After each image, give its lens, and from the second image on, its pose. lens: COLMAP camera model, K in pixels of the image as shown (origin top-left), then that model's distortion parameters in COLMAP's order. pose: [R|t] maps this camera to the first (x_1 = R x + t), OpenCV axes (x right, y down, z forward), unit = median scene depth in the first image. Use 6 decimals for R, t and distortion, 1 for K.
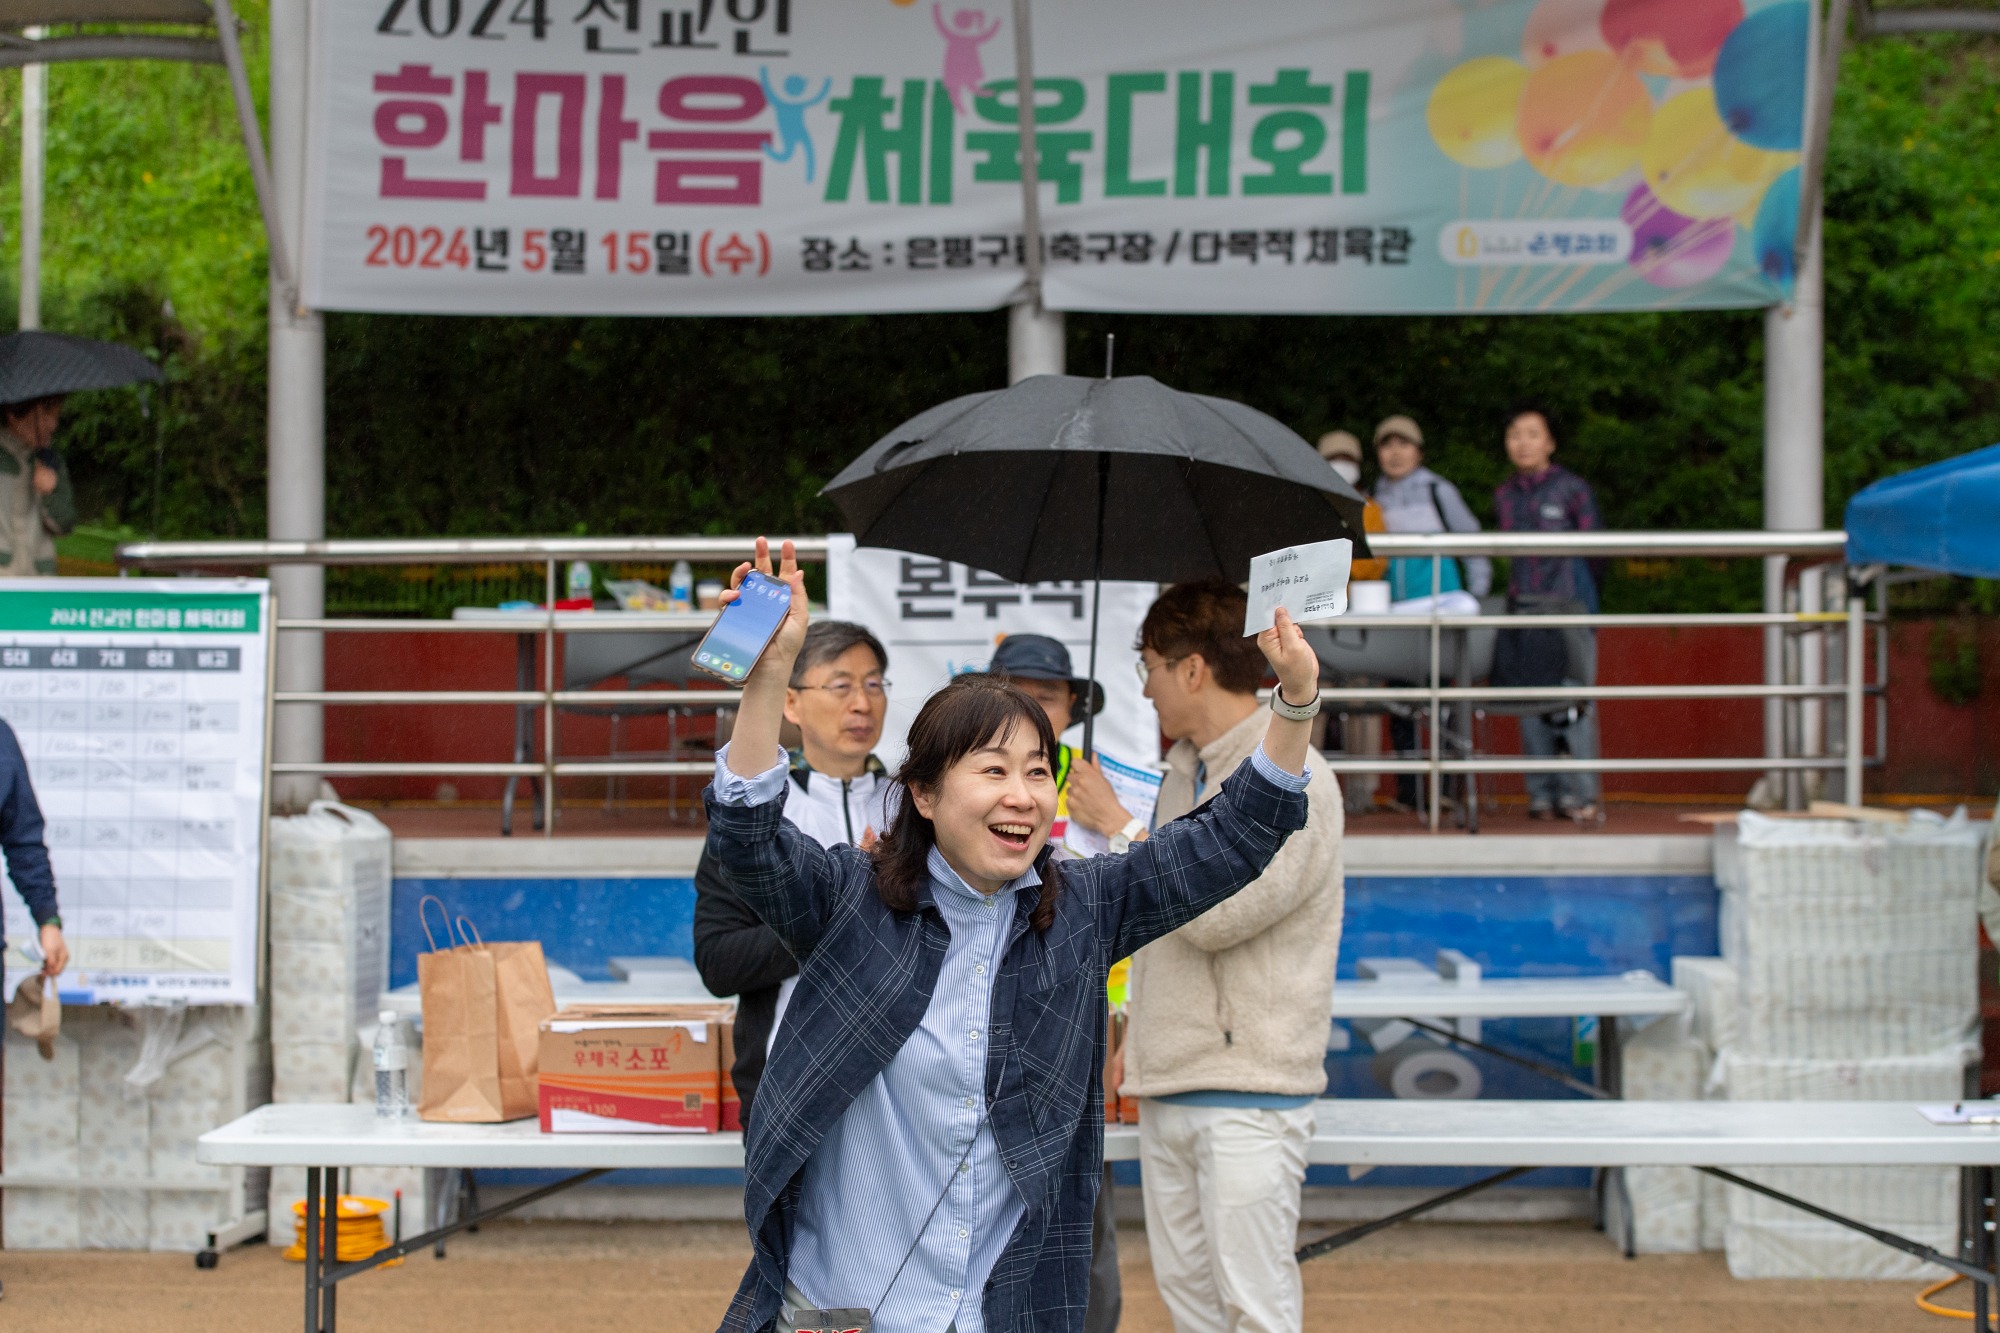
lens RADIAL K [[4005.2, 0, 953.7], [0, 4005.2, 870.9], [0, 0, 1]] dist [0.065448, -1.147526]
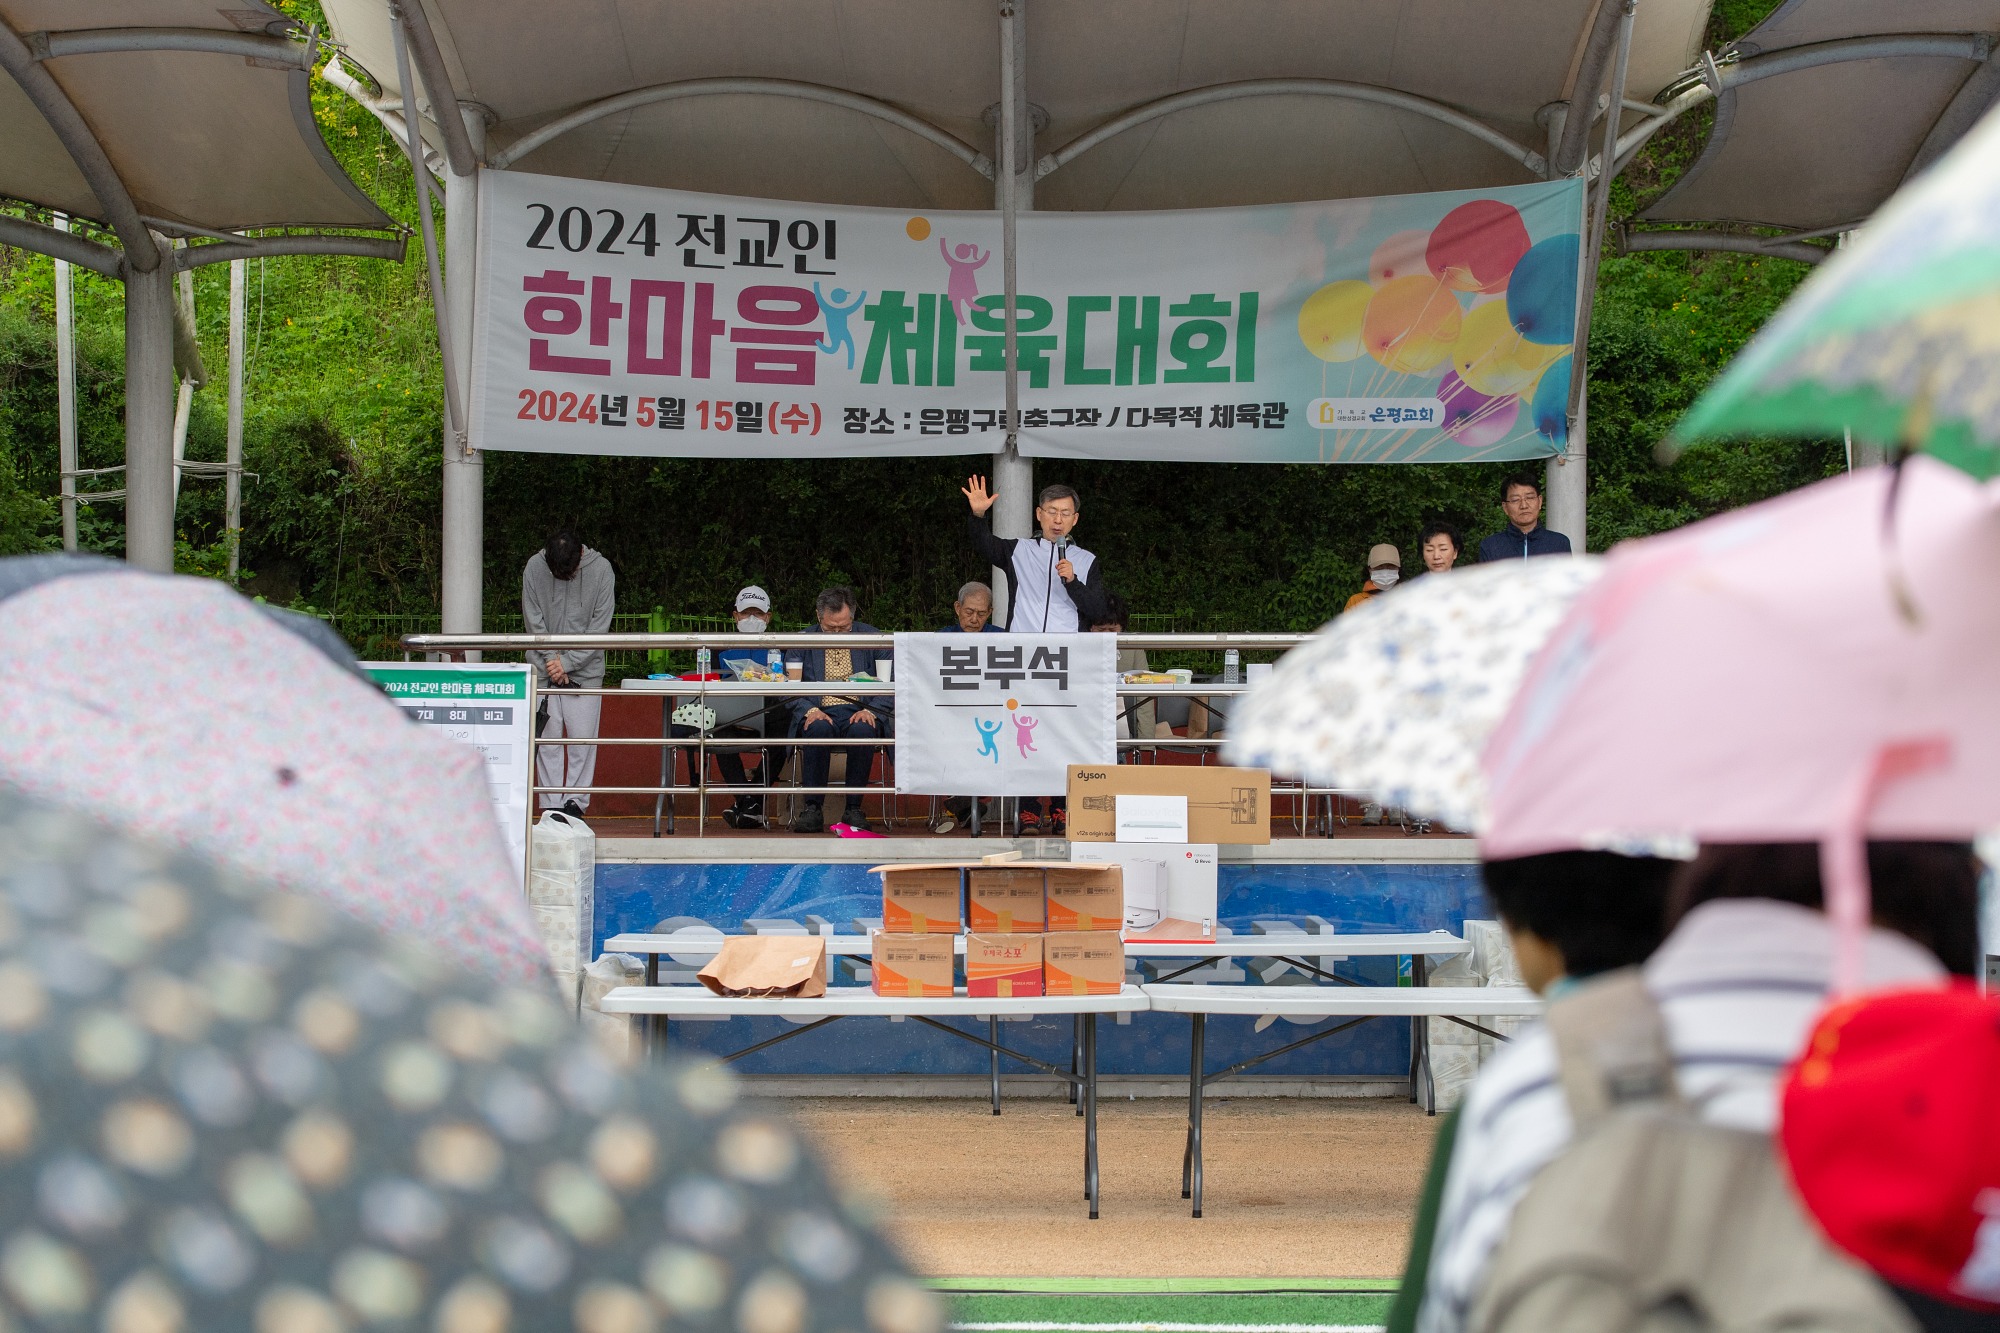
lens RADIAL K [[4177.1, 0, 975.5], [0, 4177.1, 755.3], [0, 0, 1]] dist [0.036836, 0.254631]
pose [[0.999145, 0.004279, 0.041123, -0.054371], [-0.002831, 0.999376, -0.035213, 0.013081], [-0.041248, 0.035066, 0.998533, -0.450894]]
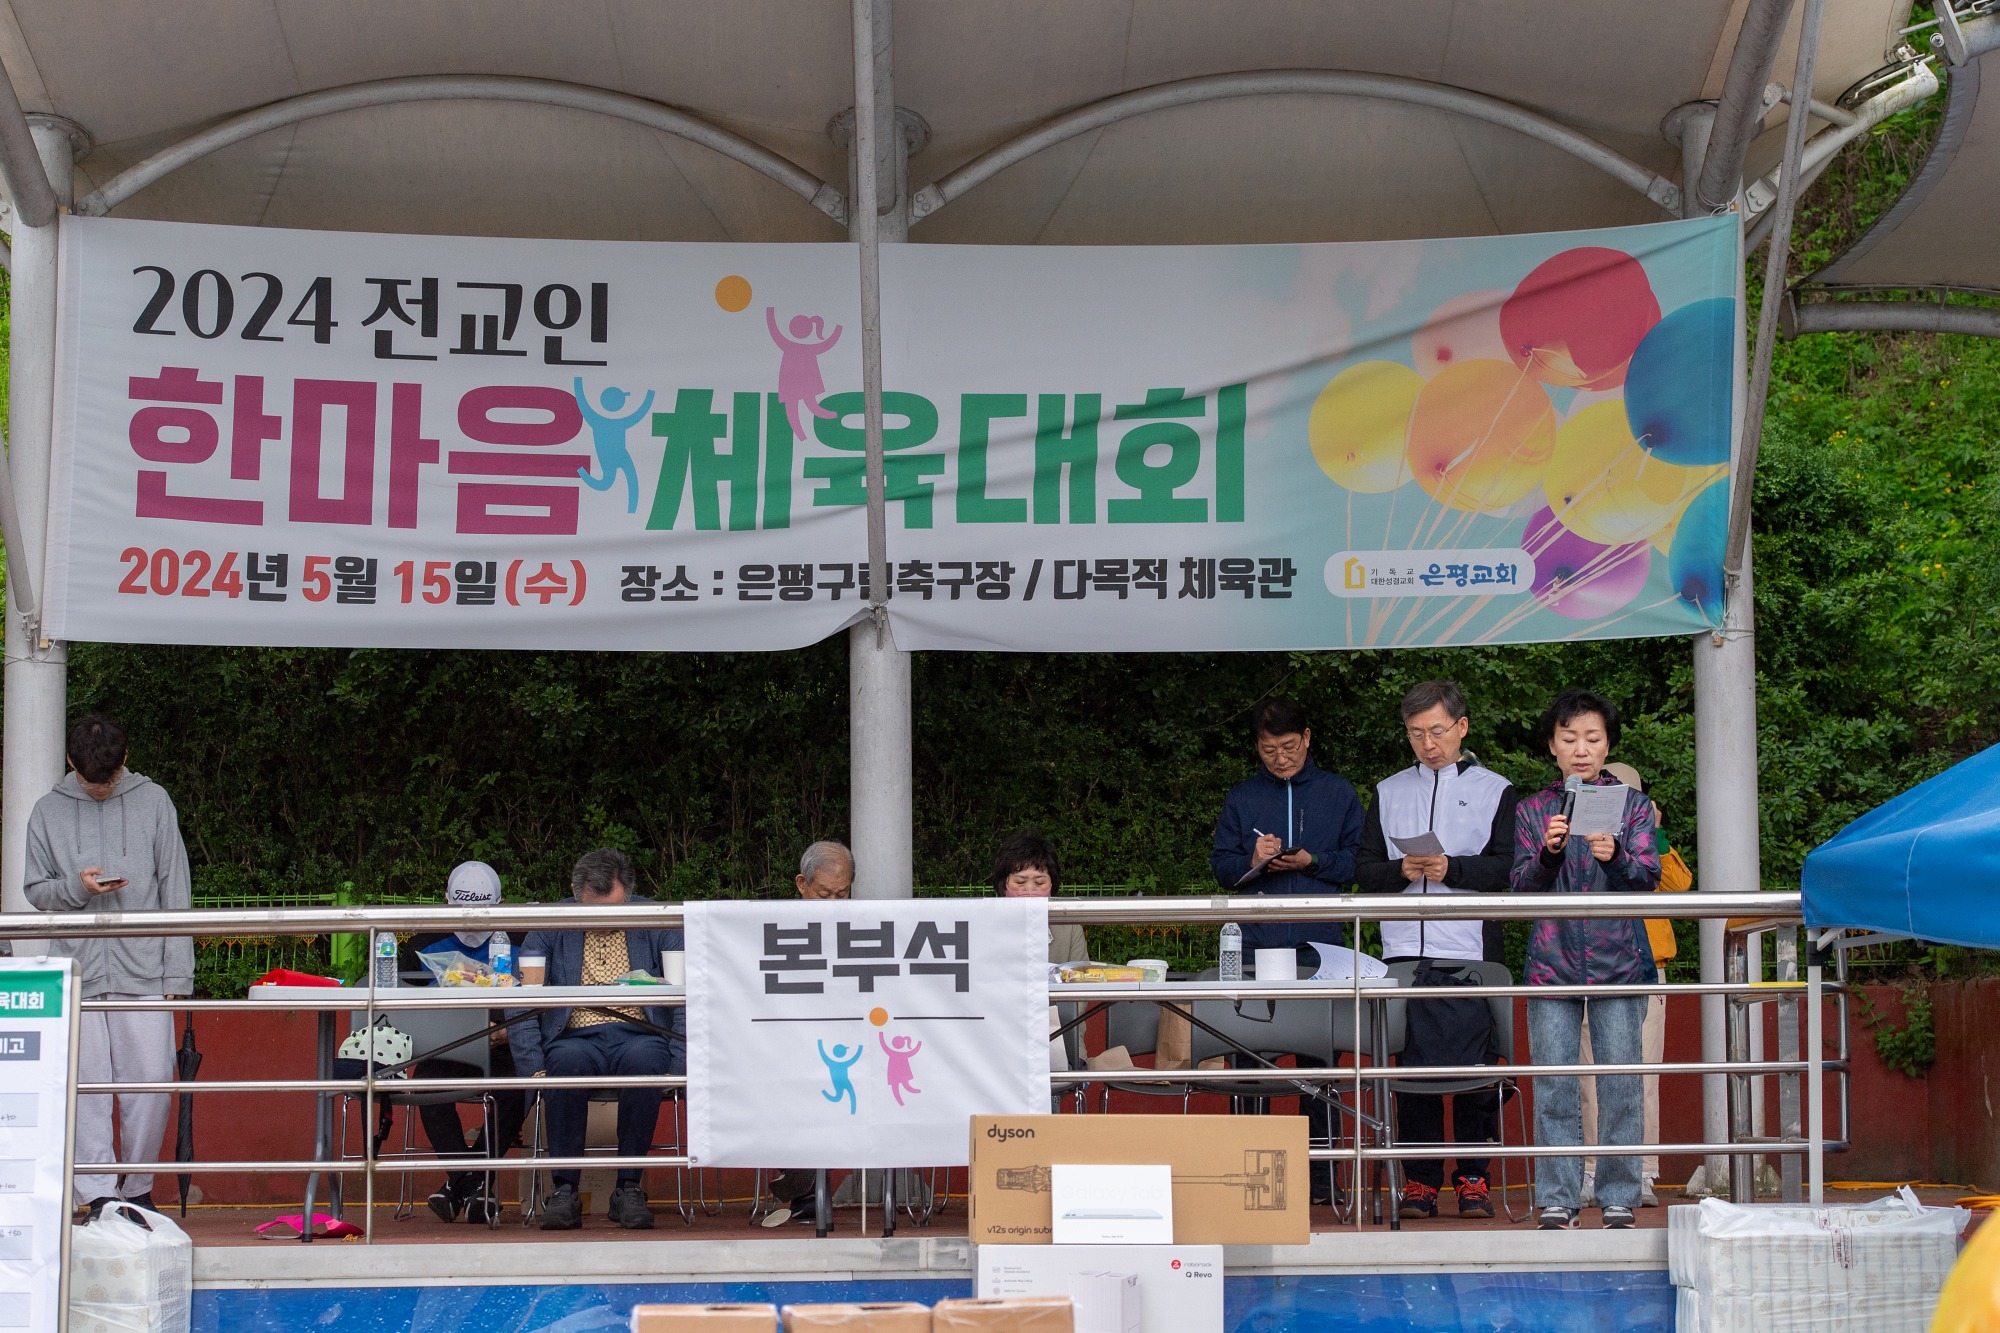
lens RADIAL K [[4919.9, 0, 1000.0], [0, 4919.9, 666.5], [0, 0, 1]] dist [0.039379, -0.244686]
pose [[0.997535, -0.002455, 0.070129, -0.032040], [0.011117, 0.992295, -0.123400, 0.001046], [-0.069286, 0.123875, 0.989876, -0.090184]]
